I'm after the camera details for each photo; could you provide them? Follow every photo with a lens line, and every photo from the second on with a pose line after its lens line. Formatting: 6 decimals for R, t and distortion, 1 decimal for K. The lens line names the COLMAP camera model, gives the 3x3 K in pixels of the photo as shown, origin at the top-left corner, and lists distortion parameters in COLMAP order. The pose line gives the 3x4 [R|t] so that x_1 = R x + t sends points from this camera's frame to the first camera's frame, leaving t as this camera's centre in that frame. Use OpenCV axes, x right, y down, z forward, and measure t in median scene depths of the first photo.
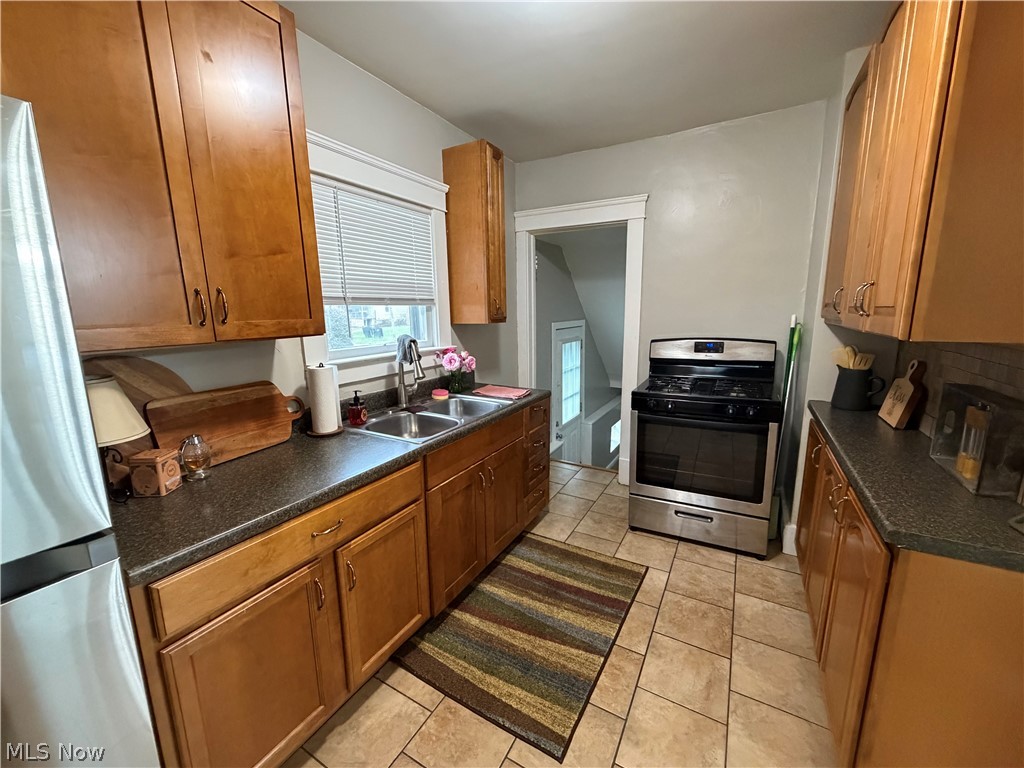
lens RADIAL K [[408.5, 0, 509.6], [0, 408.5, 384.1], [0, 0, 1]] dist [-0.001799, 0.000478]
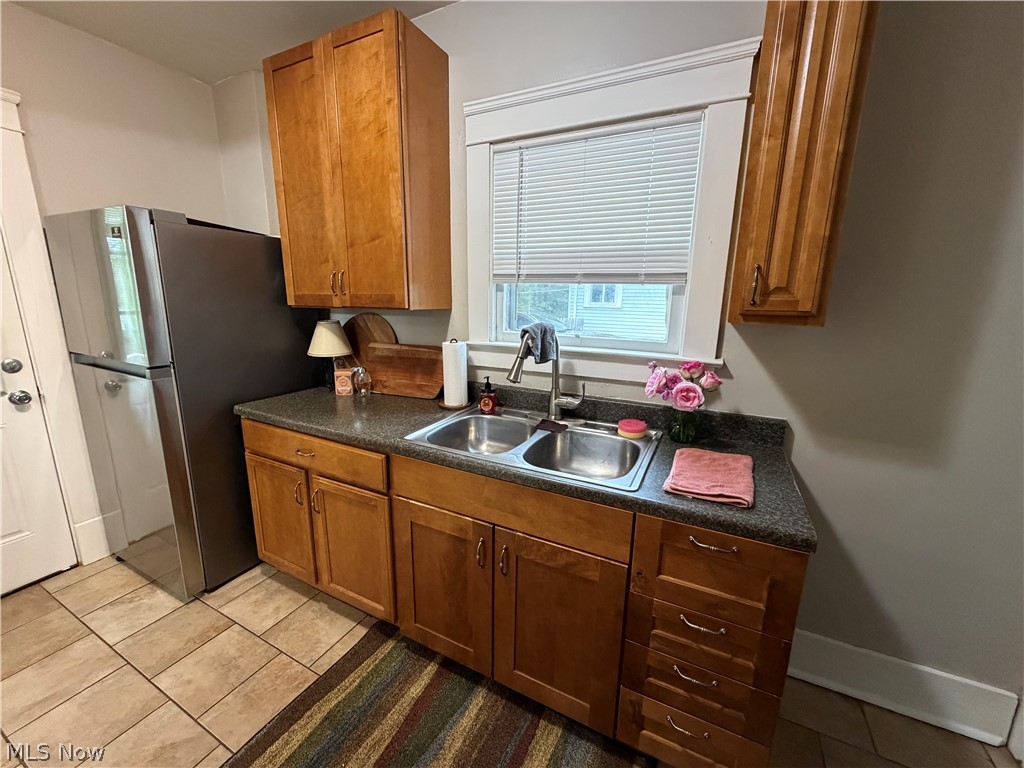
lens RADIAL K [[408.5, 0, 509.6], [0, 408.5, 384.1], [0, 0, 1]] dist [-0.001799, 0.000478]
pose [[0.048333, 0.226107, -0.972903, 0.517988], [-0.198664, 0.956756, 0.212485, -0.169855], [0.978875, 0.183011, 0.091163, 0.947169]]
